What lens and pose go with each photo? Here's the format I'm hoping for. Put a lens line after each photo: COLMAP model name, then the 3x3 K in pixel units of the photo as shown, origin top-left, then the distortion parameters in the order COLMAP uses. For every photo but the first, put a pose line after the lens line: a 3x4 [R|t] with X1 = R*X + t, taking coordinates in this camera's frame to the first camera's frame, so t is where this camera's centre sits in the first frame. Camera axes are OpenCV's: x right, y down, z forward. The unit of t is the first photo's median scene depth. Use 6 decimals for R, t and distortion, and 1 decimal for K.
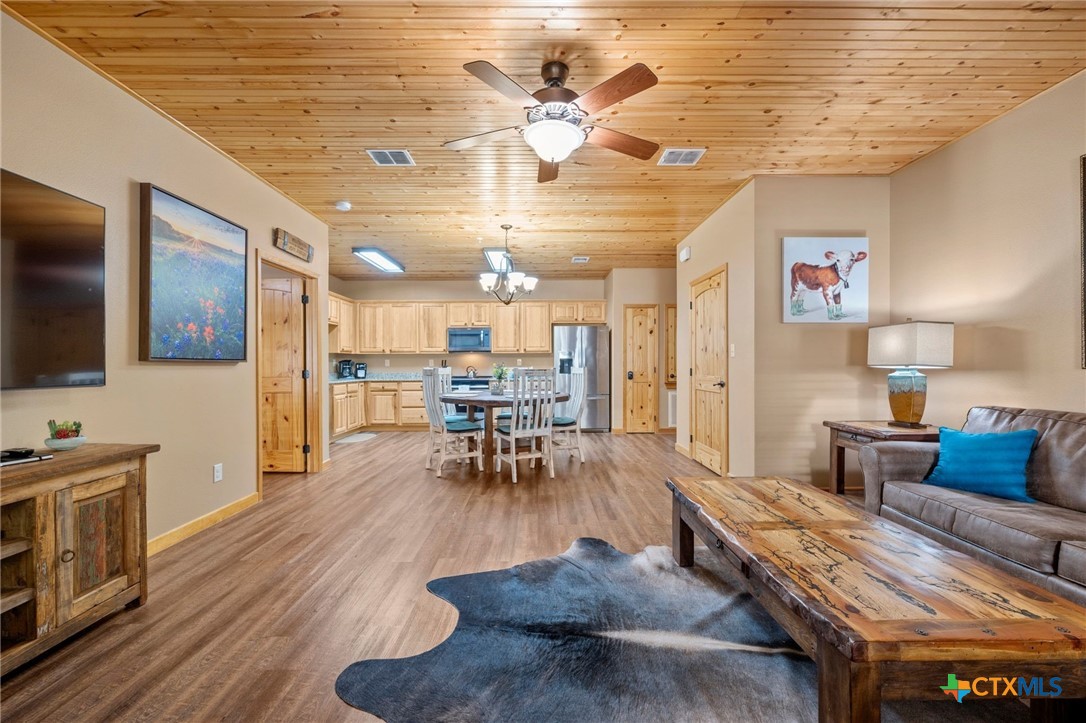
lens RADIAL K [[431.9, 0, 542.2], [0, 431.9, 363.5], [0, 0, 1]] dist [-0.000177, 0.000151]
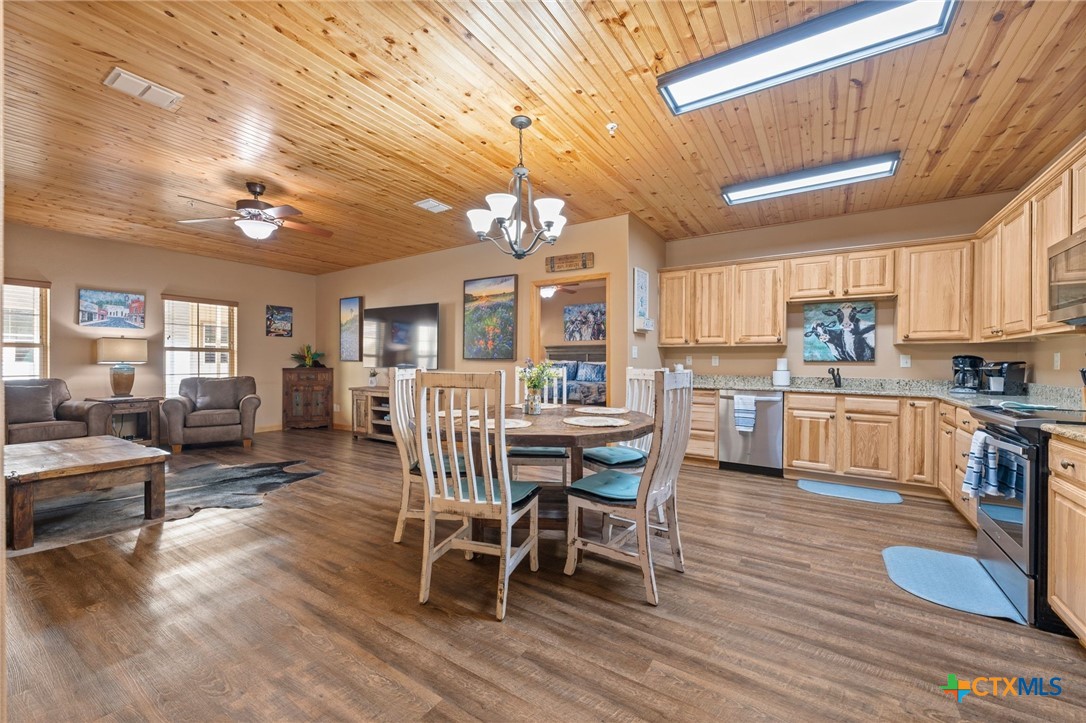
lens RADIAL K [[431.9, 0, 542.2], [0, 431.9, 363.5], [0, 0, 1]] dist [-0.000177, 0.000151]
pose [[-0.555866, 0.002478, -0.831268, 0.538611], [-0.003552, 0.999979, 0.005357, -0.000473], [0.831264, 0.005930, -0.555845, 1.908046]]
